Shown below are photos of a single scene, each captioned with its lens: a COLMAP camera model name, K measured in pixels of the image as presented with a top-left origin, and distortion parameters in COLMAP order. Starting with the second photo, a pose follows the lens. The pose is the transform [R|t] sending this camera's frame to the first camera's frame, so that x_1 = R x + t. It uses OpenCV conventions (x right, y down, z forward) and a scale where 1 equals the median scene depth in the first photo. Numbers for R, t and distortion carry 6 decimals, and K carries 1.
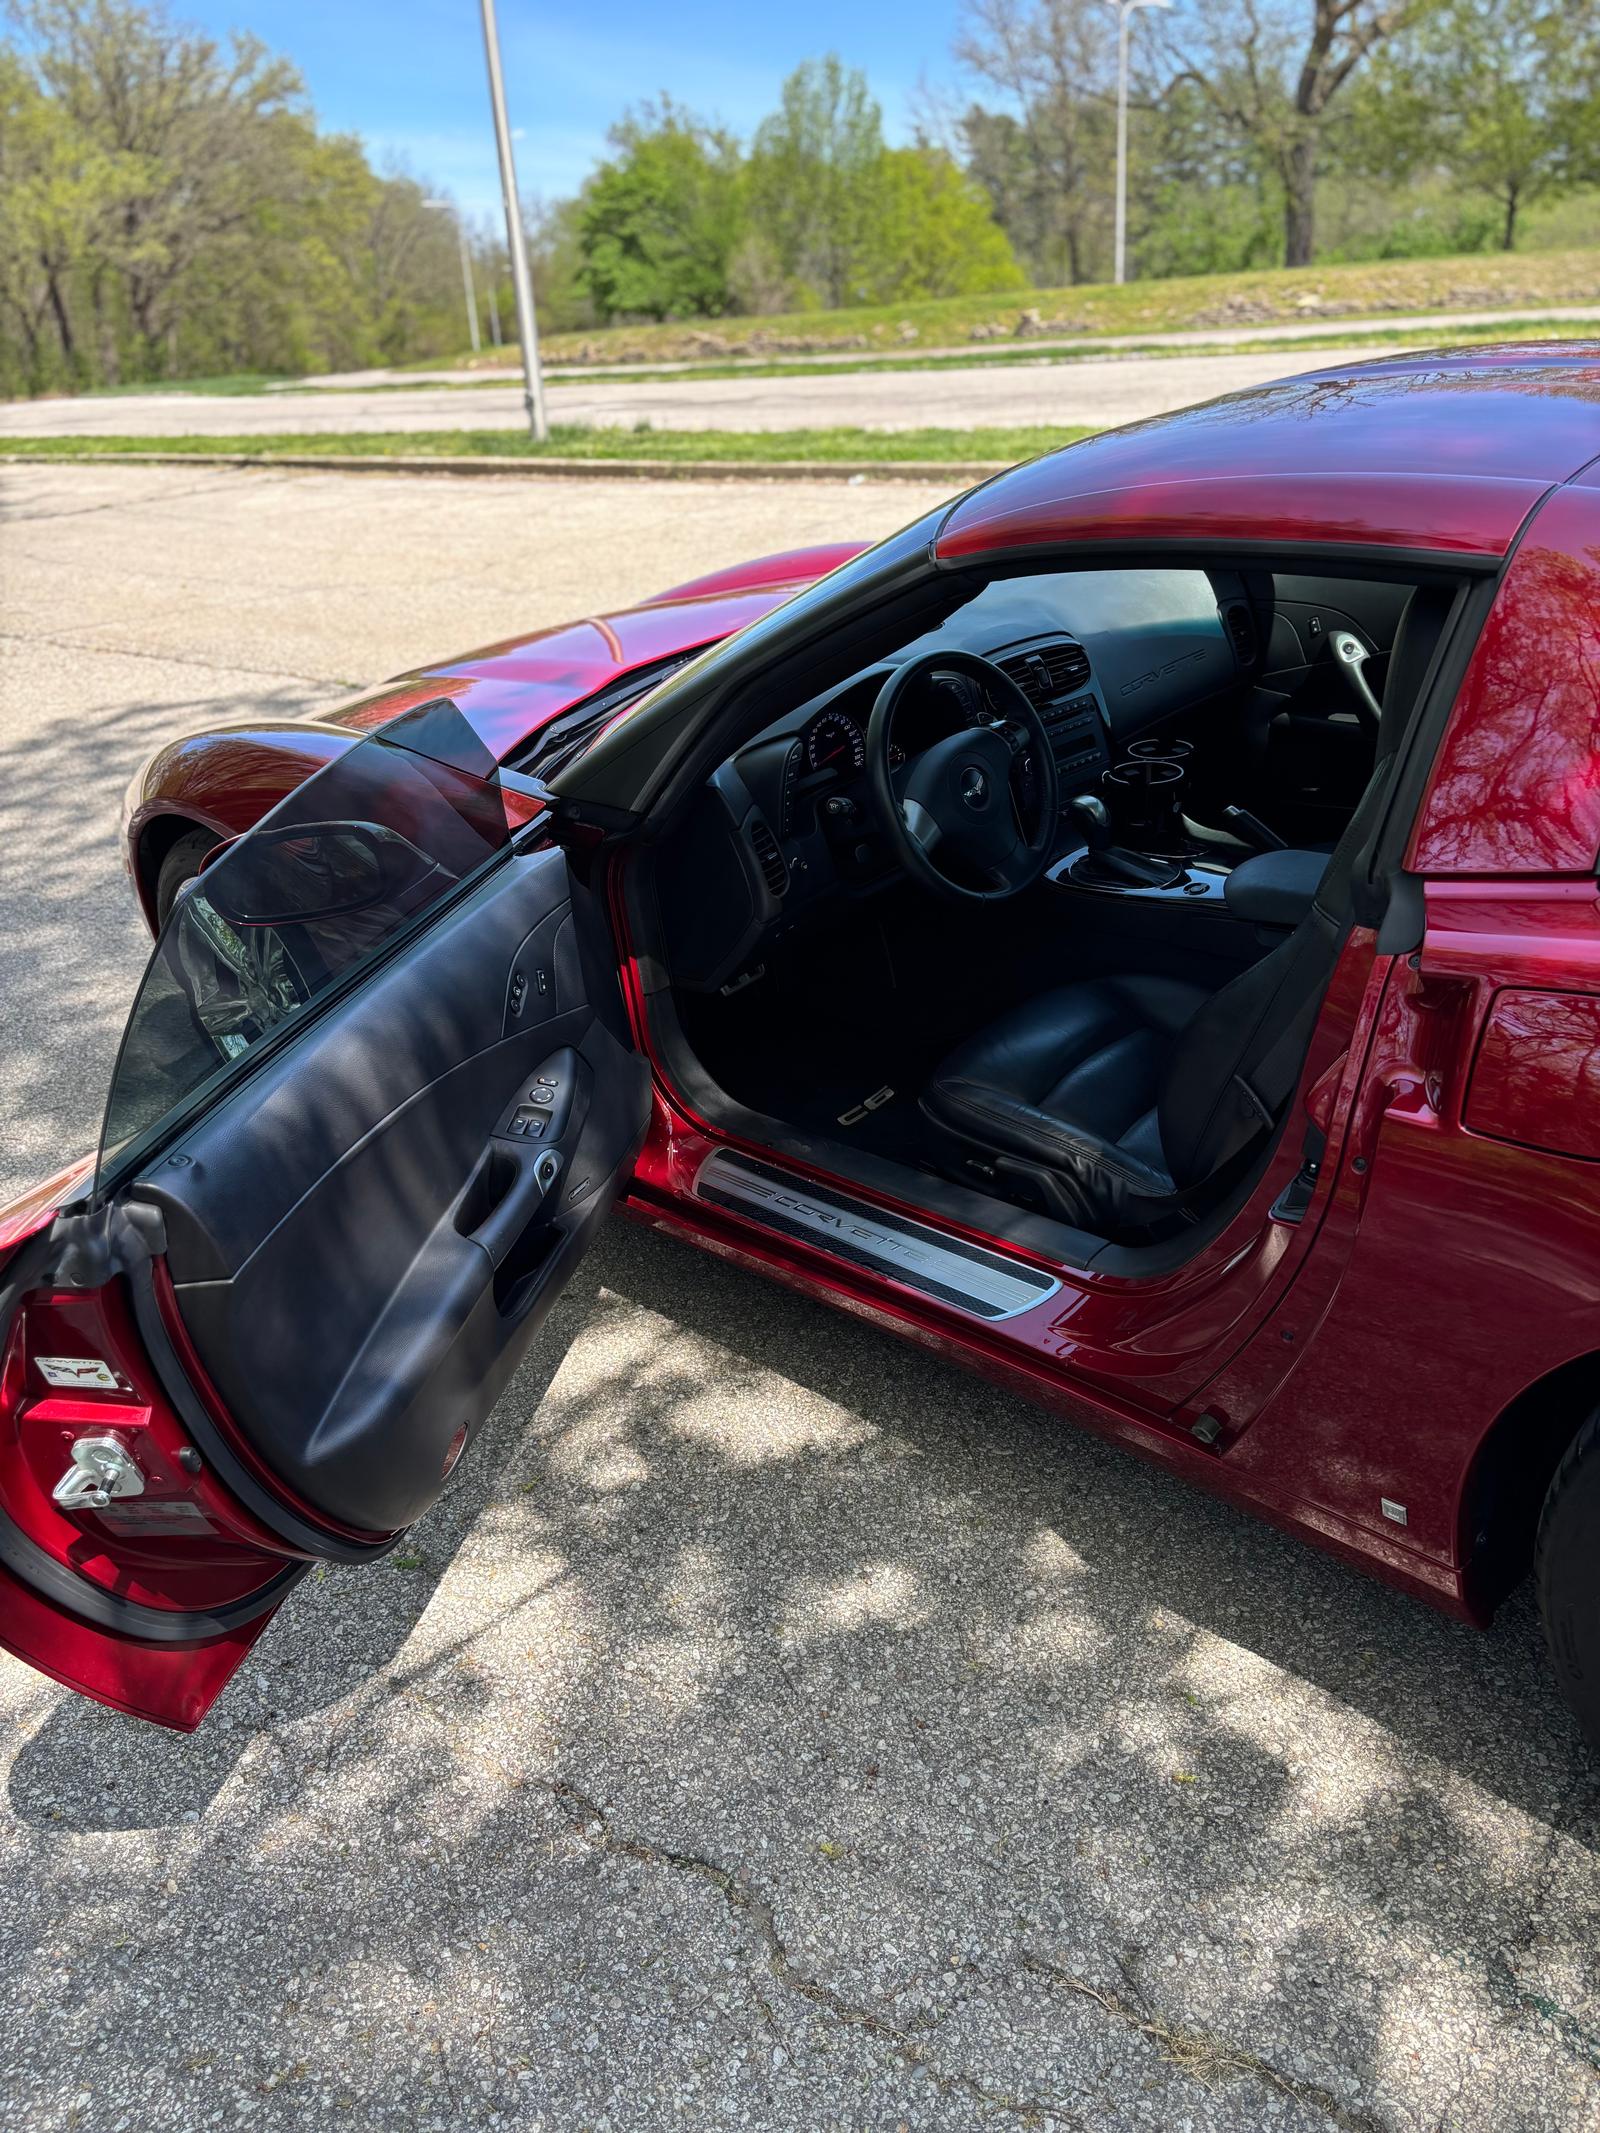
lens RADIAL K [[1597.0, 0, 793.4], [0, 1597.0, 1025.9], [0, 0, 1]] dist [0.152384, -0.162308]
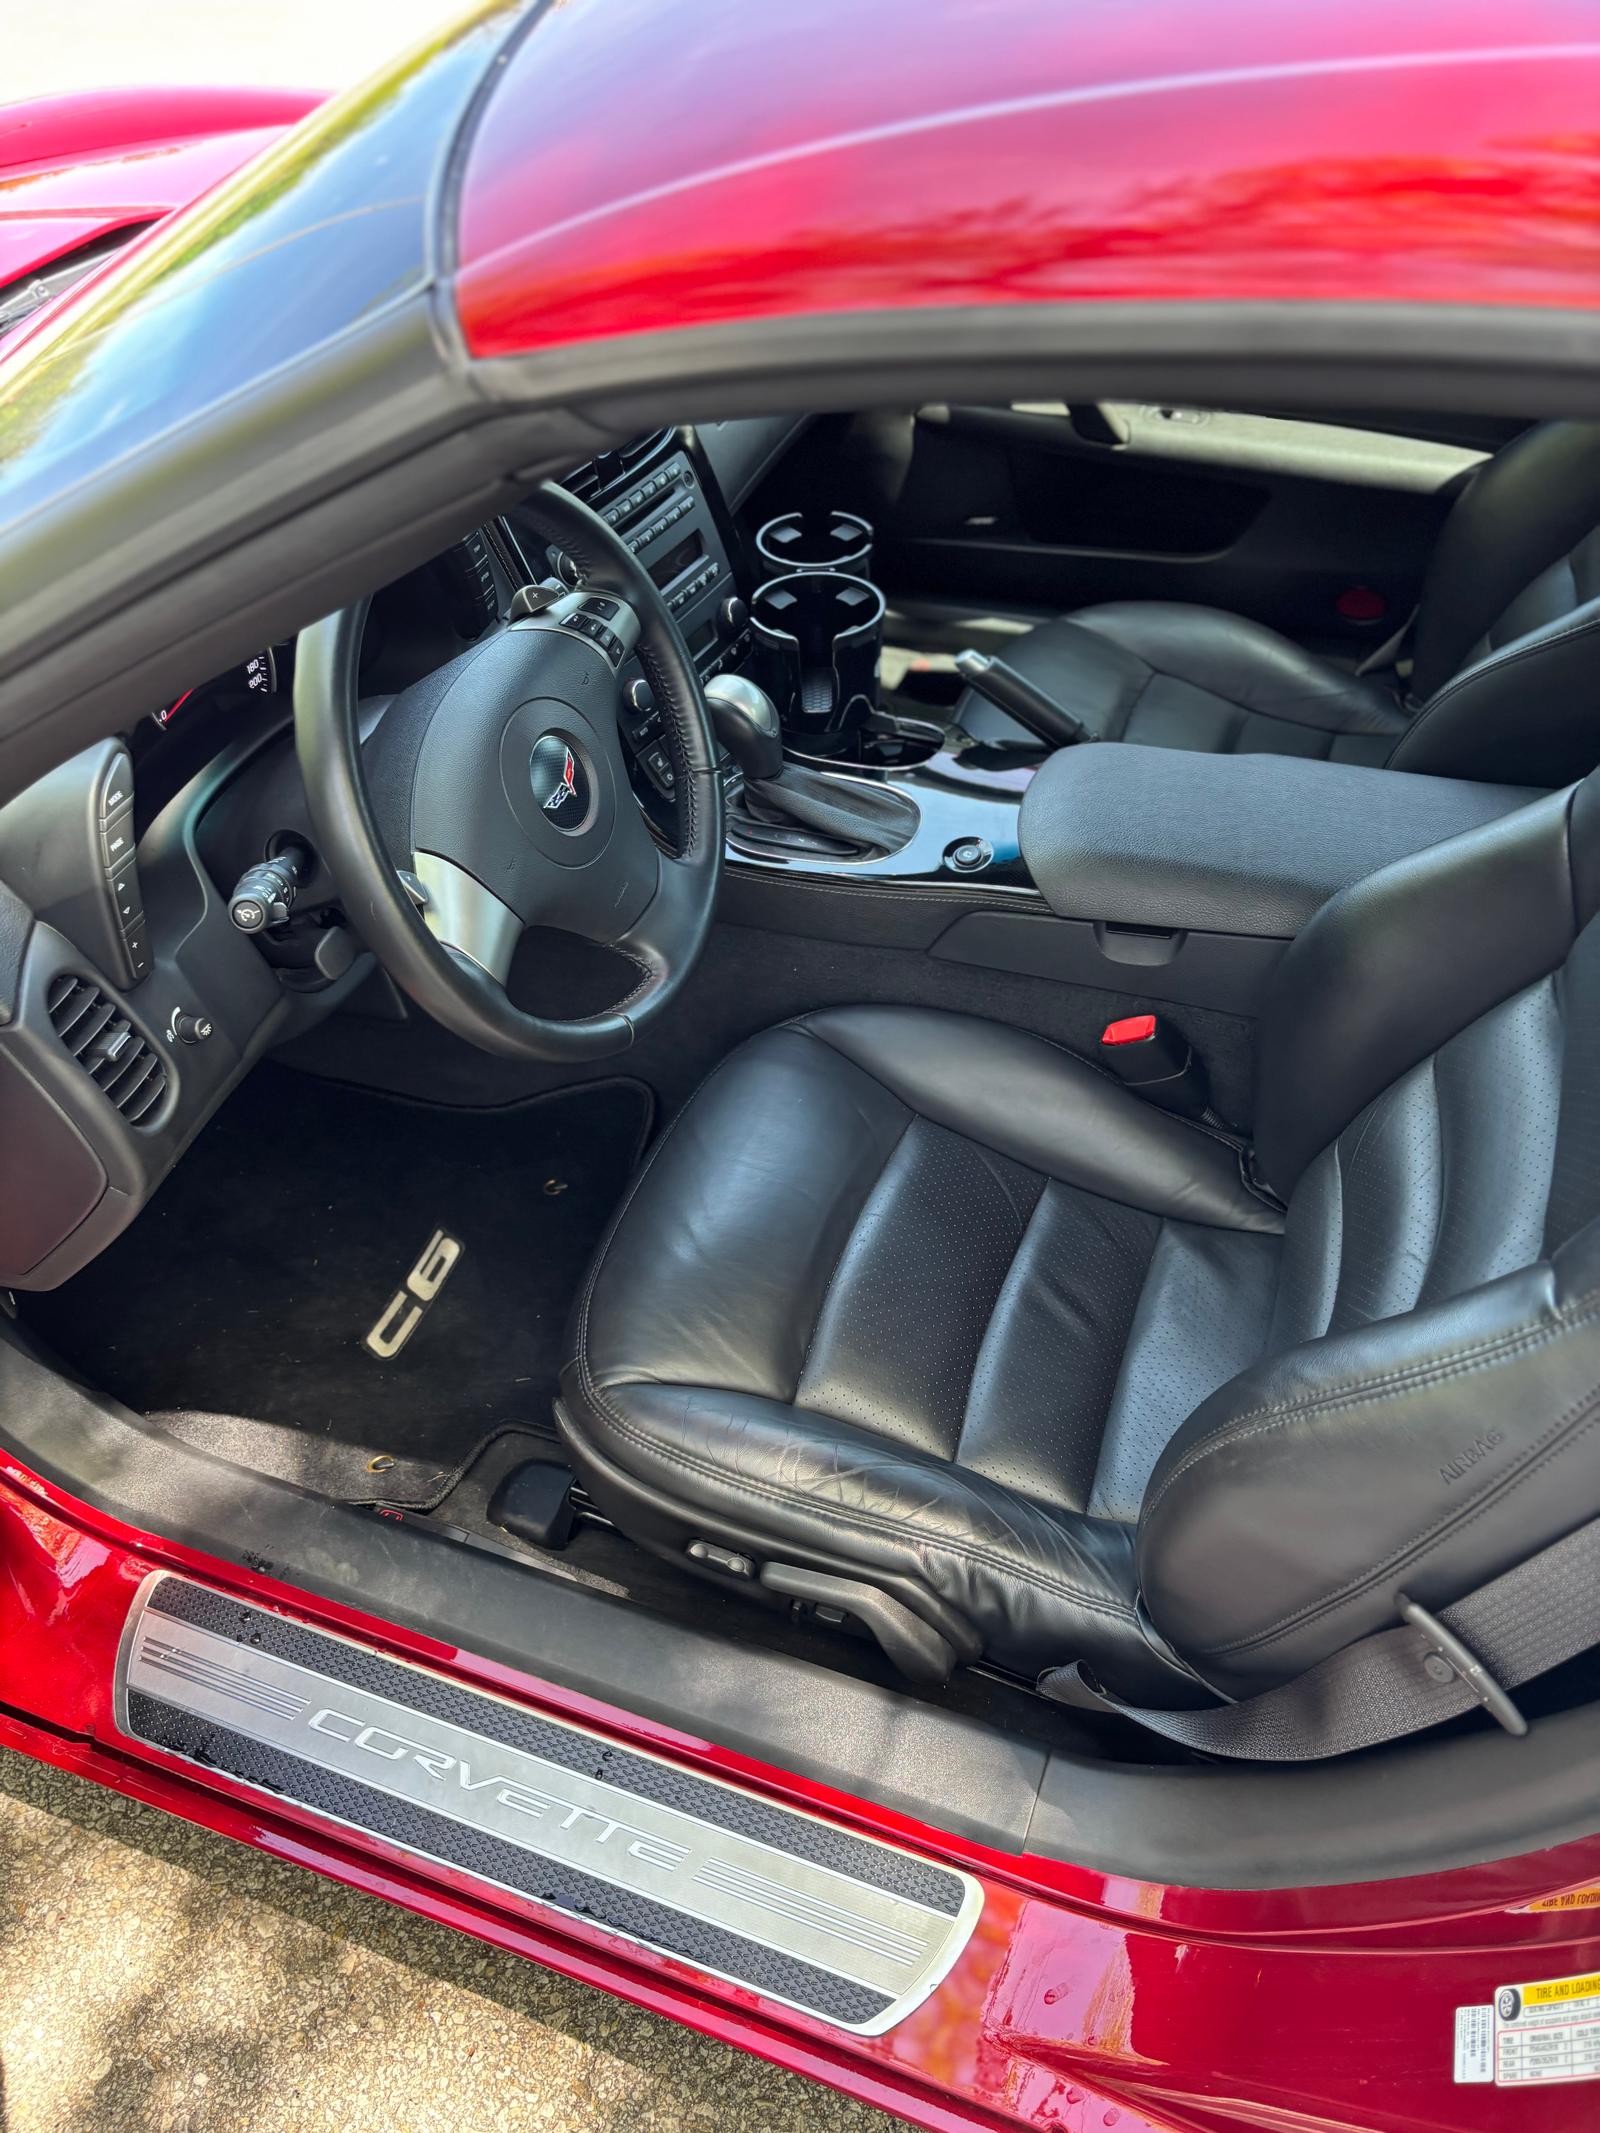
lens RADIAL K [[1618.0, 0, 800.0], [0, 1618.0, 1066.5], [0, 0, 1]] dist [0.066683, -0.098140]
pose [[0.926044, -0.228746, 0.300195, 0.007855], [0.135726, 0.944027, 0.300652, -0.072321], [-0.352165, -0.237673, 0.905258, 0.199190]]
